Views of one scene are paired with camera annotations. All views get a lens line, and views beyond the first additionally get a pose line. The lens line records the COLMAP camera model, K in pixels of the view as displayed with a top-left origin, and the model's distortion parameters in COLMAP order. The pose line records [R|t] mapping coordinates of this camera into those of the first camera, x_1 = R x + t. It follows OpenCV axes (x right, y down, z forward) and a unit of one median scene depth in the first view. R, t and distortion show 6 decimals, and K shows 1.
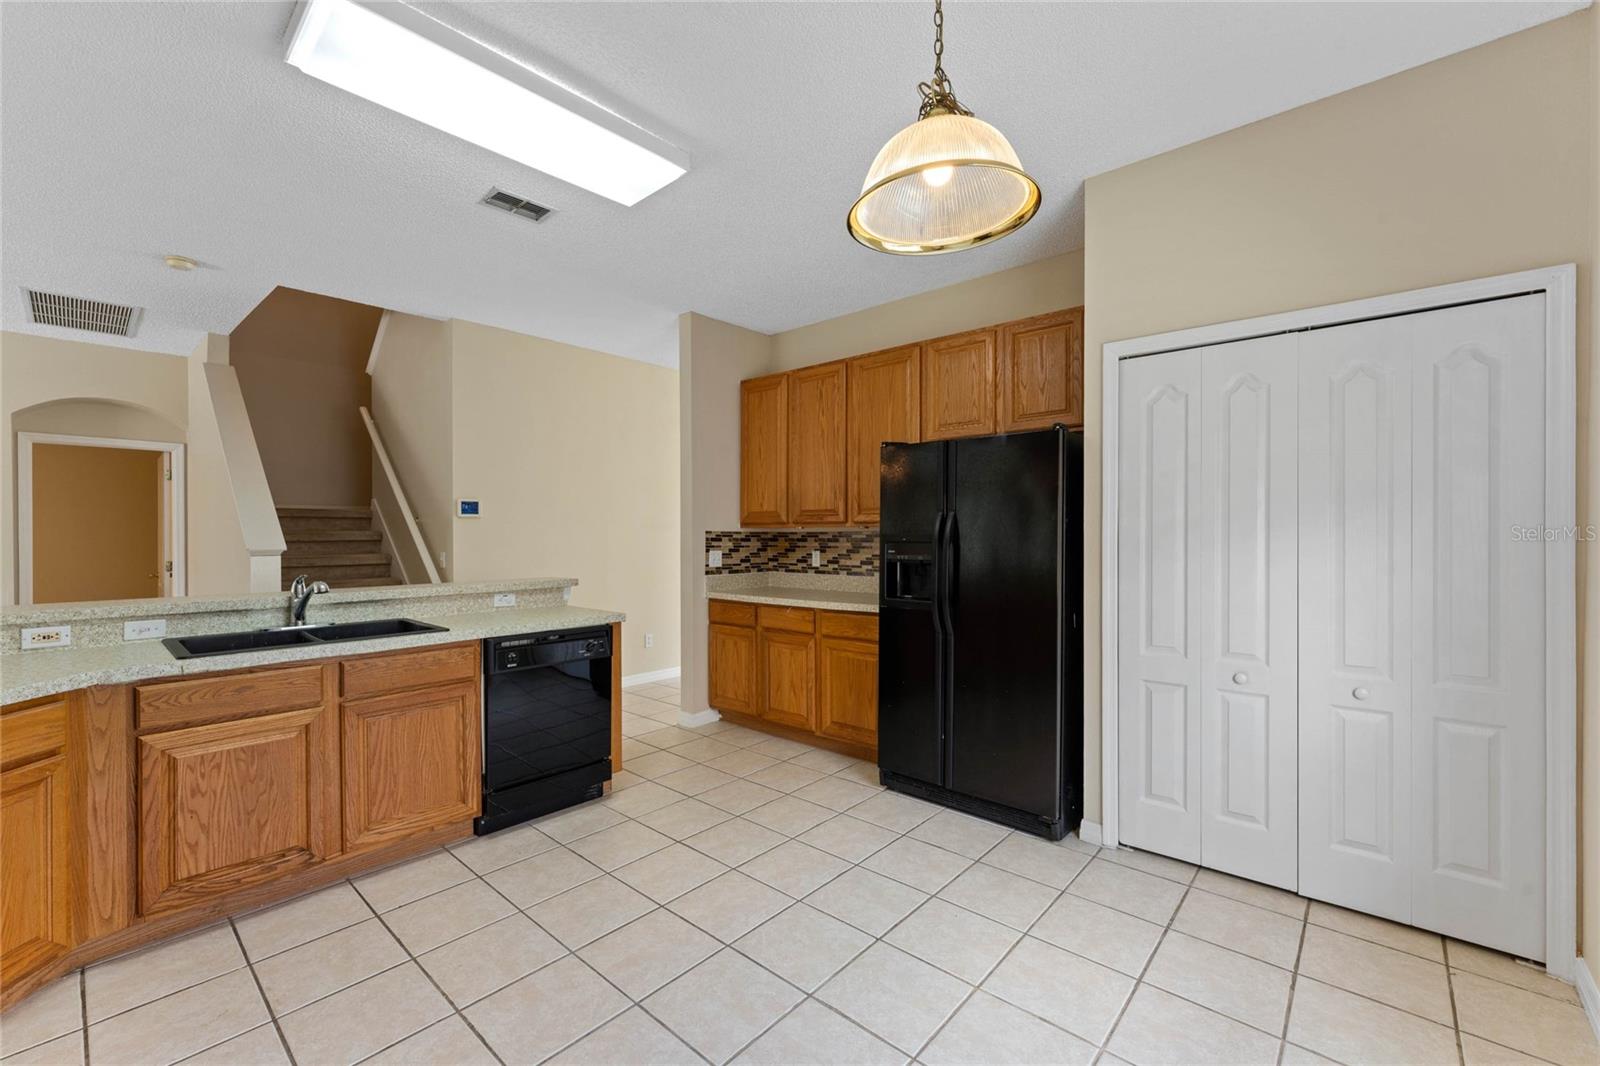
lens RADIAL K [[658.6, 0, 797.5], [0, 658.6, 535.7], [0, 0, 1]] dist [-0.001420, -0.000047]
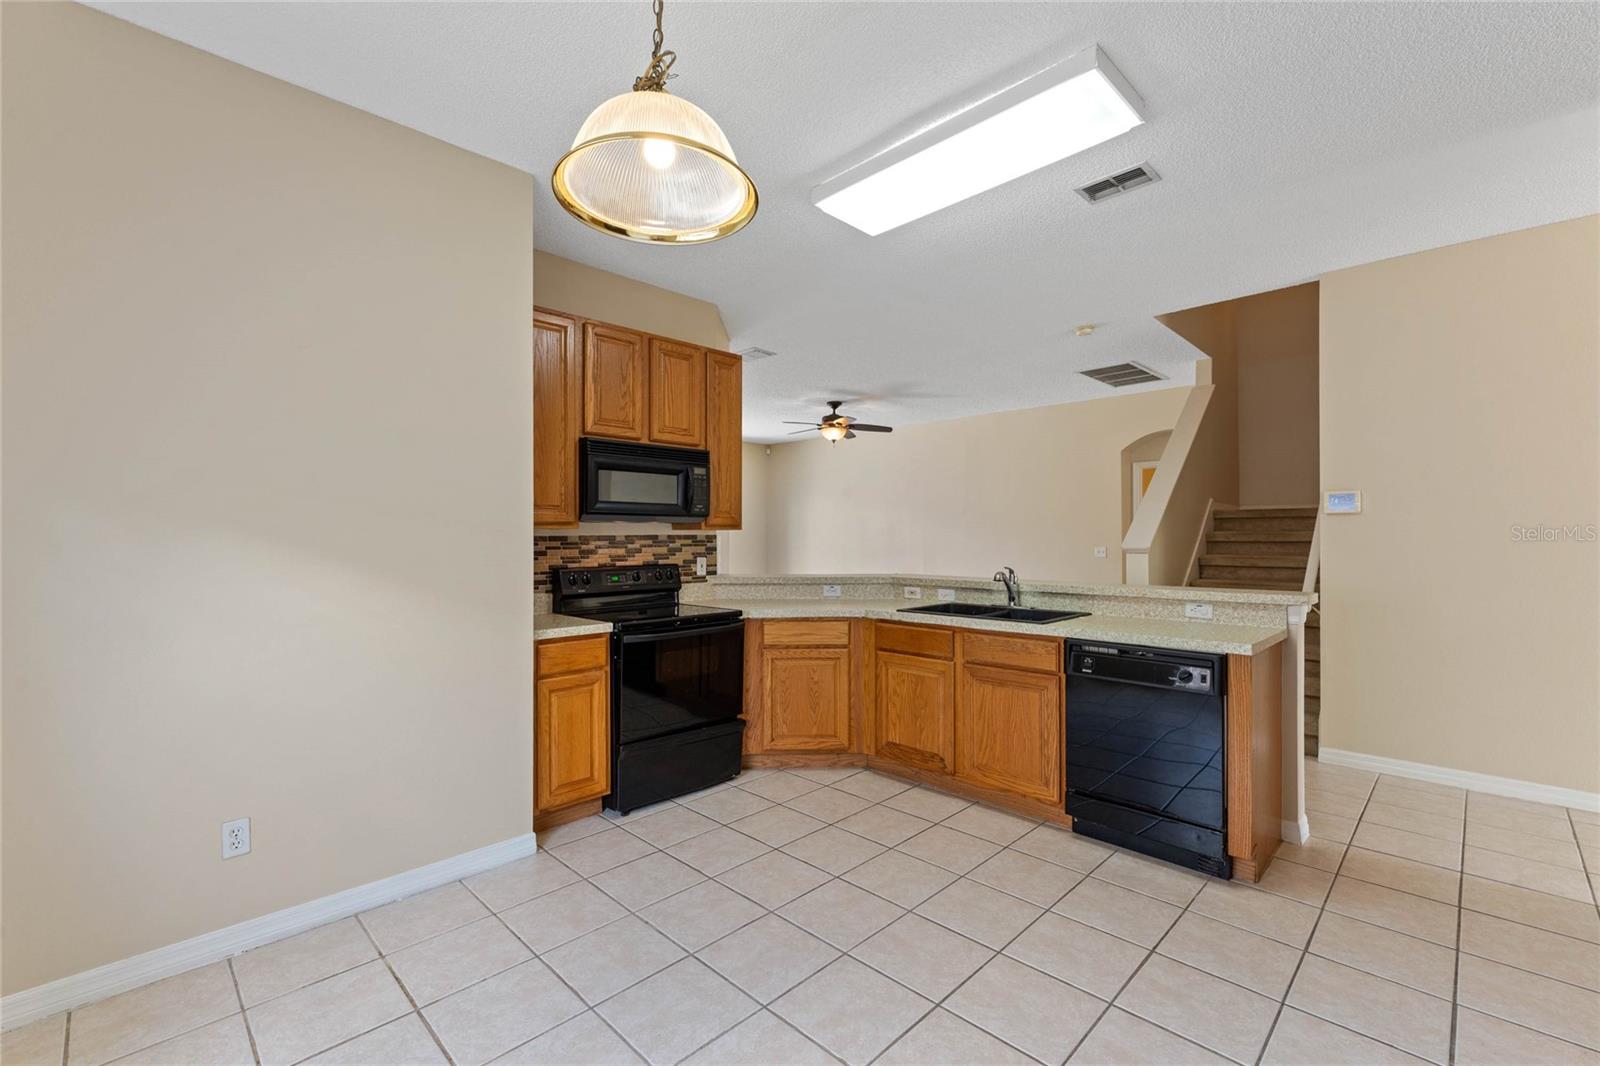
lens RADIAL K [[684.2, 0, 802.3], [0, 684.2, 537.3], [0, 0, 1]] dist [0.000494, -0.000003]
pose [[-0.052430, 0.003673, -0.998618, 0.677701], [0.000251, 0.999993, 0.003665, -0.004295], [0.998625, -0.000059, -0.052430, 0.720828]]
